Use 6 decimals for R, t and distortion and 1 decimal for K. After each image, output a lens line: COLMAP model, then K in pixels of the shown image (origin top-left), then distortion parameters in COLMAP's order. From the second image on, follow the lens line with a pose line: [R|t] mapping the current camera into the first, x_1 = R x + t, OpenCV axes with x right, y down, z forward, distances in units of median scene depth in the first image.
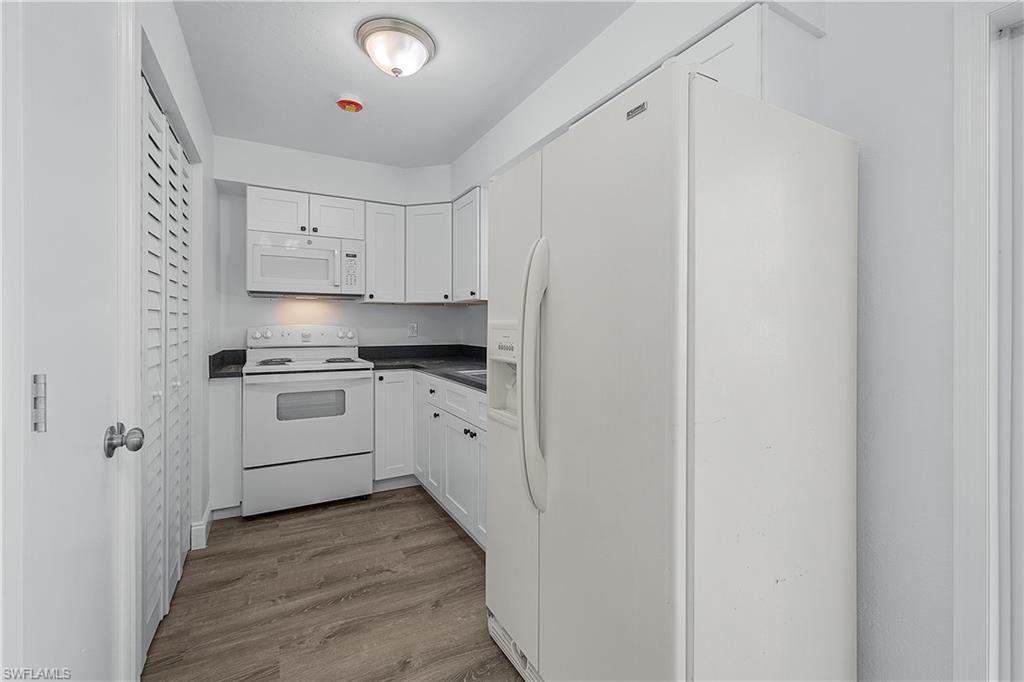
lens RADIAL K [[438.2, 0, 510.7], [0, 438.2, 329.0], [0, 0, 1]] dist [0.007151, -0.000841]
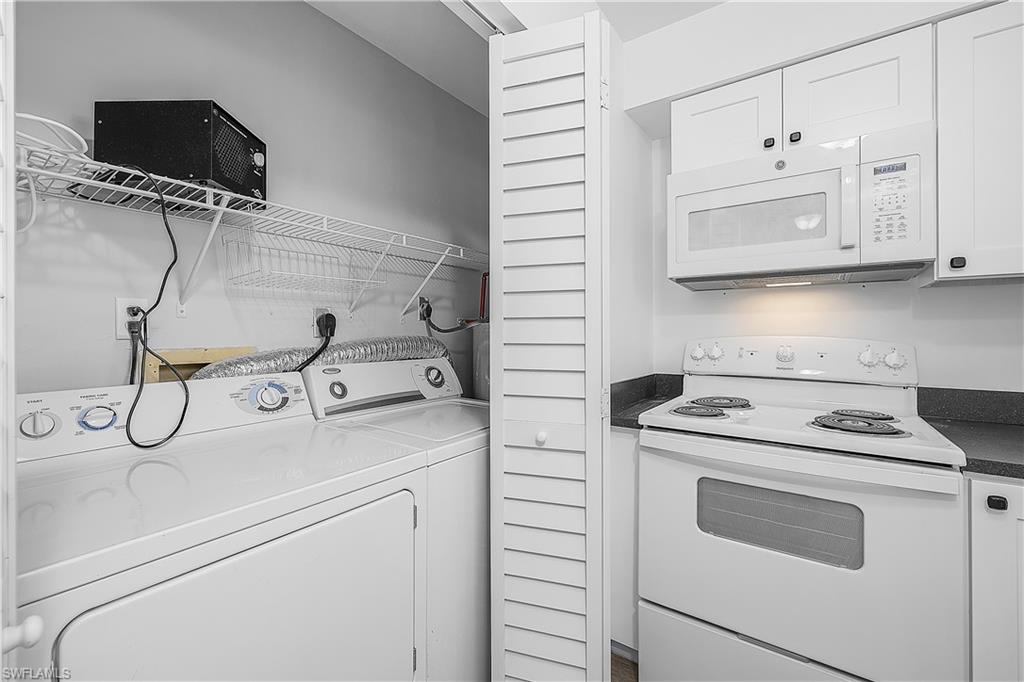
lens RADIAL K [[431.2, 0, 511.3], [0, 431.2, 326.9], [0, 0, 1]] dist [-0.003613, -0.000384]
pose [[0.431905, -0.009792, -0.901866, -0.162937], [-0.008121, 0.999858, -0.014745, -0.011305], [0.901883, 0.013692, 0.431764, 0.534170]]
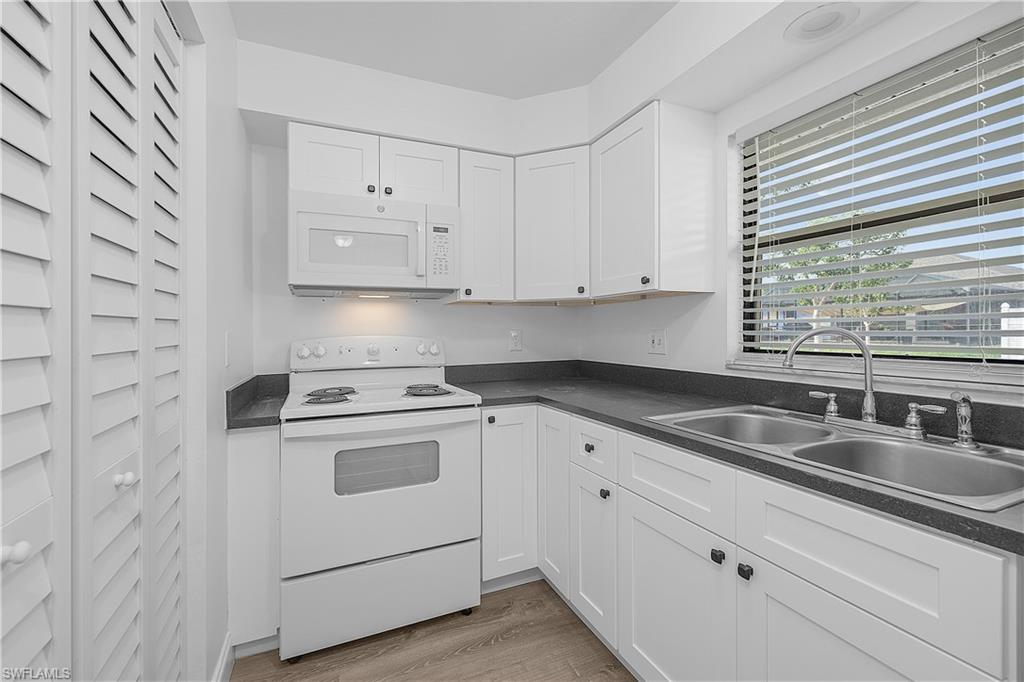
lens RADIAL K [[438.2, 0, 510.7], [0, 438.2, 329.0], [0, 0, 1]] dist [0.007151, -0.000841]
pose [[0.995639, -0.012949, -0.092390, -0.209498], [0.011529, 0.999807, -0.015897, -0.007548], [0.092578, 0.014762, 0.995596, 0.375519]]
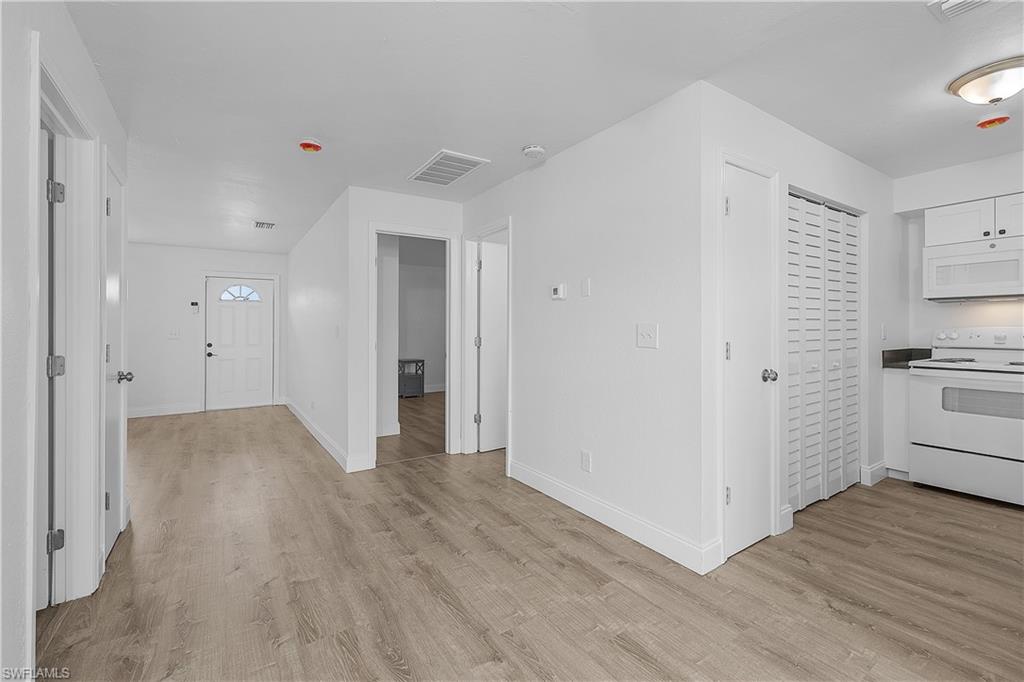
lens RADIAL K [[438.2, 0, 510.7], [0, 438.2, 329.0], [0, 0, 1]] dist [0.007151, -0.000841]
pose [[0.084804, -0.002706, -0.996394, 0.471409], [-0.005880, 0.999978, -0.003216, 0.005601], [0.996380, 0.006131, 0.084786, -0.205223]]
